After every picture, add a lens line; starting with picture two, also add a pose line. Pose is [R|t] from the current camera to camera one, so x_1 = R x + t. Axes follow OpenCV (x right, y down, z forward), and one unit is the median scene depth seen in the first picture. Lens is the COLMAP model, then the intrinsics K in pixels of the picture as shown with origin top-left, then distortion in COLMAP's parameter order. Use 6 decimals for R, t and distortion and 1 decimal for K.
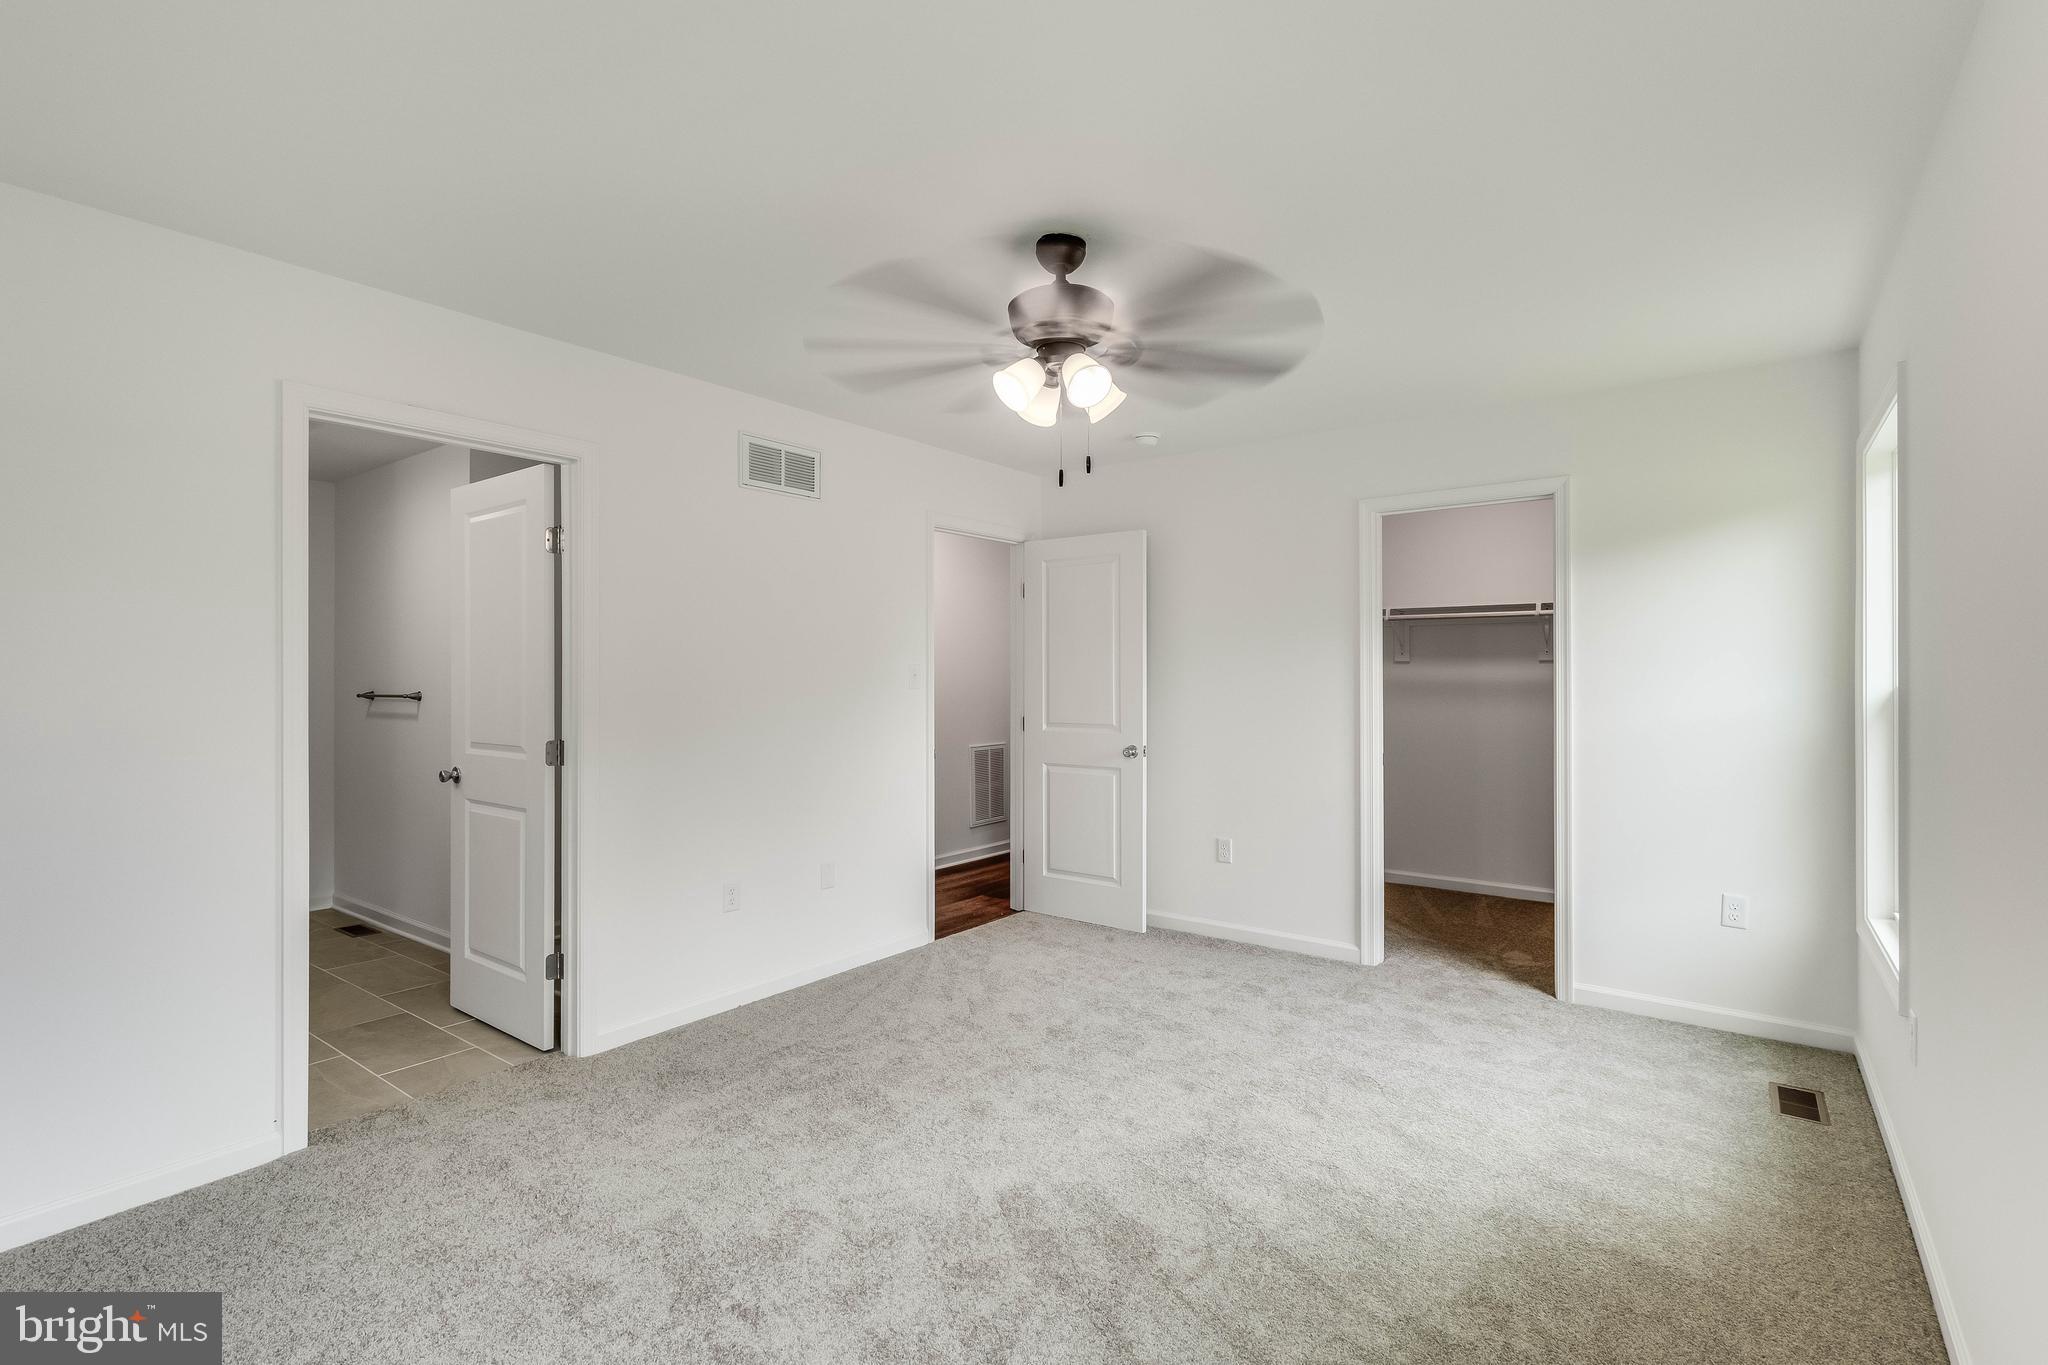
lens RADIAL K [[957.5, 0, 1036.5], [0, 957.5, 674.3], [0, 0, 1]] dist [-0.001683, -0.000205]
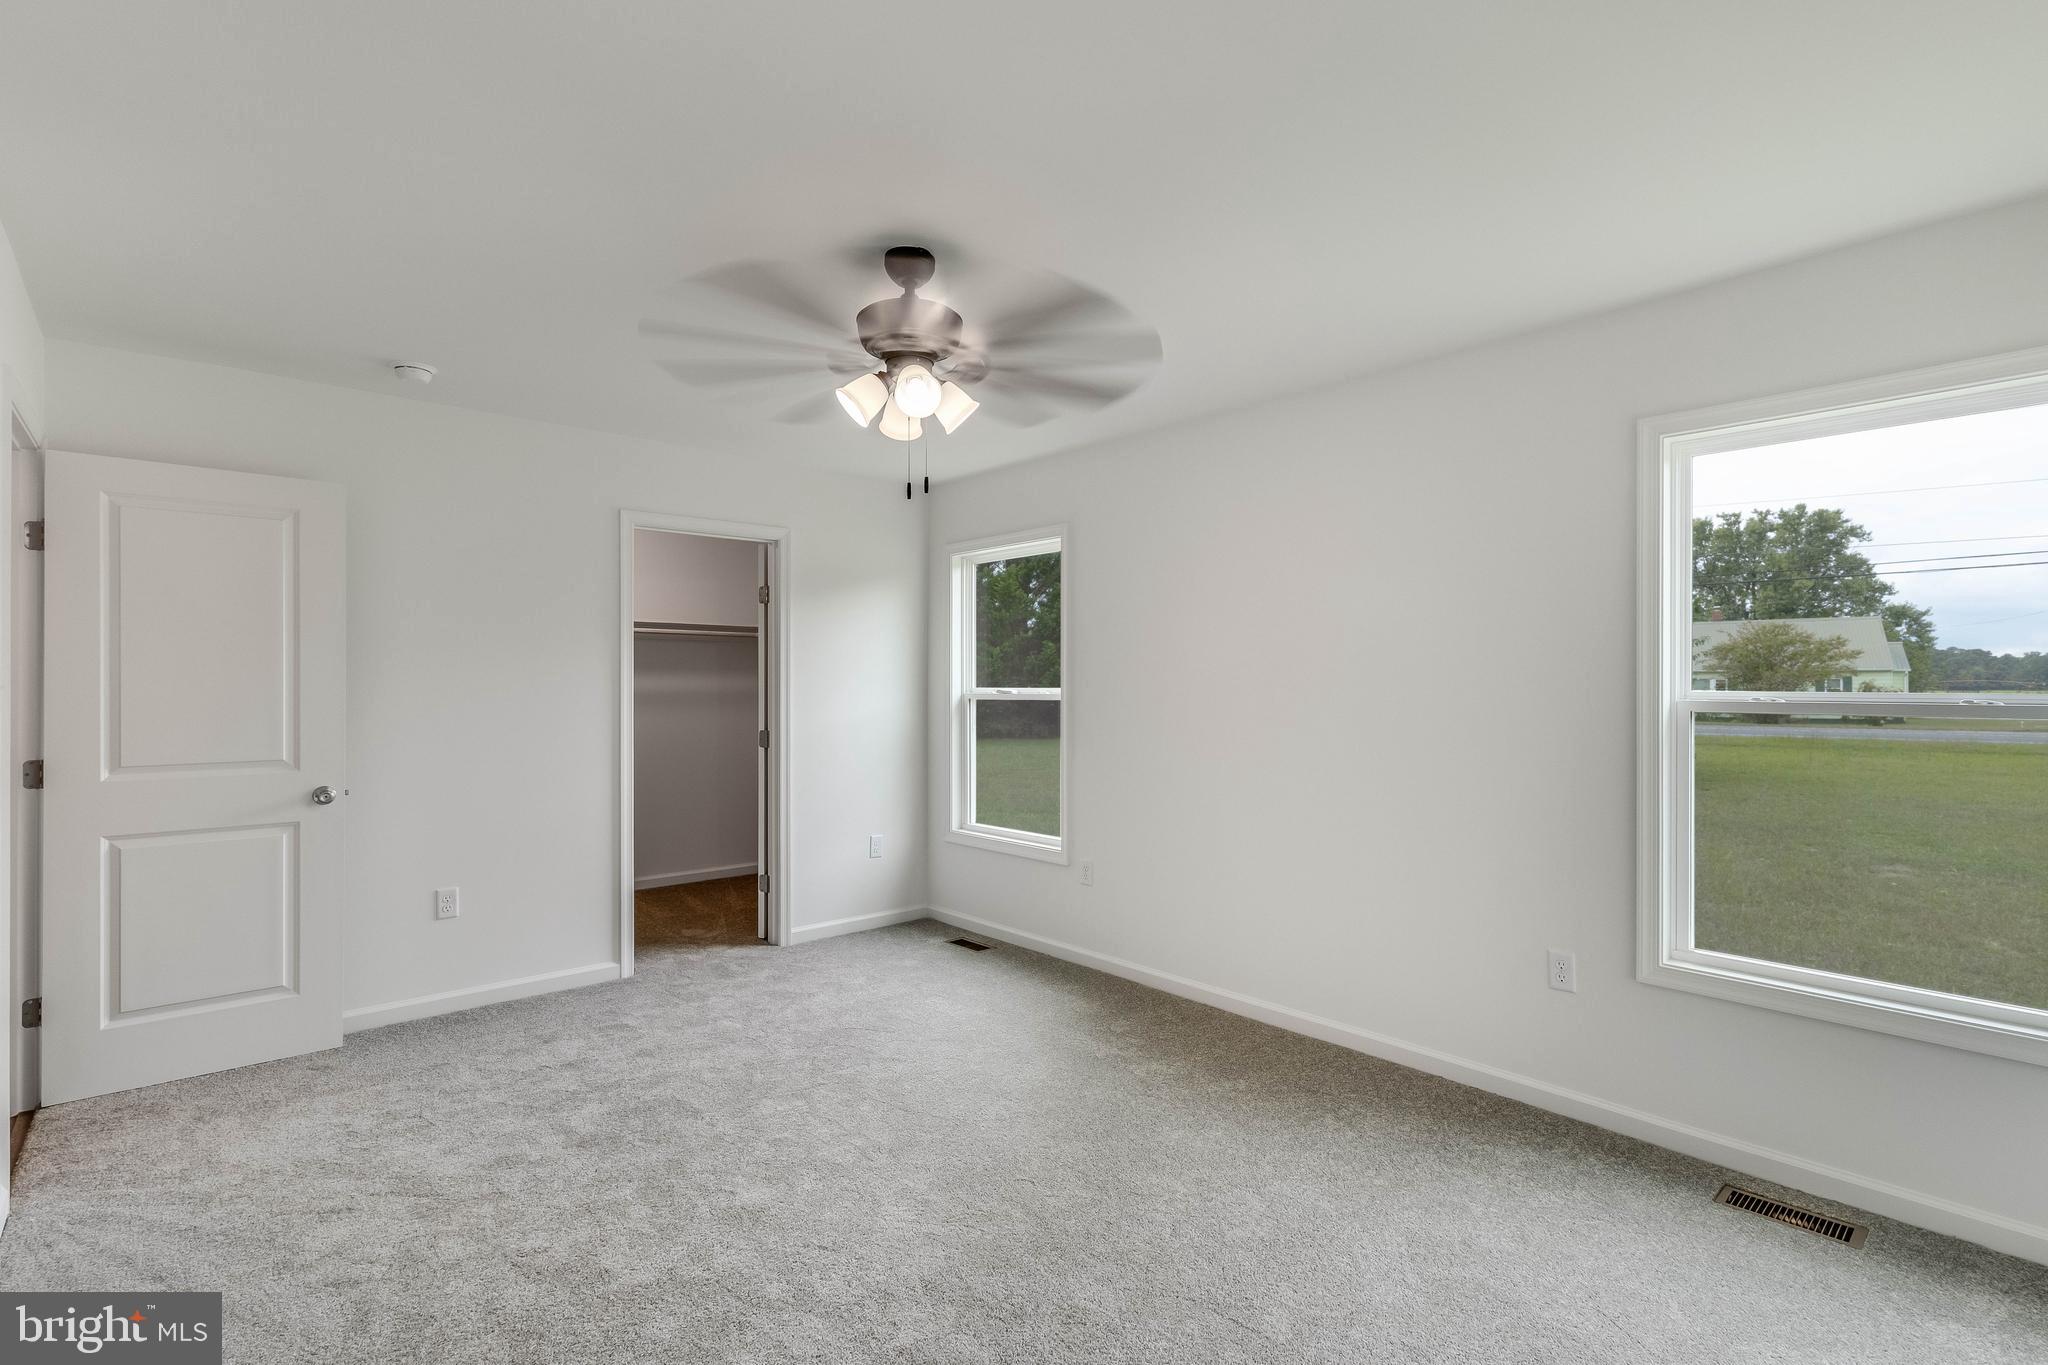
lens RADIAL K [[954.9, 0, 1012.8], [0, 954.9, 688.4], [0, 0, 1]] dist [0.001230, 0.000960]
pose [[0.194722, -0.001968, 0.980856, -0.588176], [-0.001913, 0.999995, 0.002386, -0.000505], [-0.980857, -0.002341, 0.194718, 0.439833]]
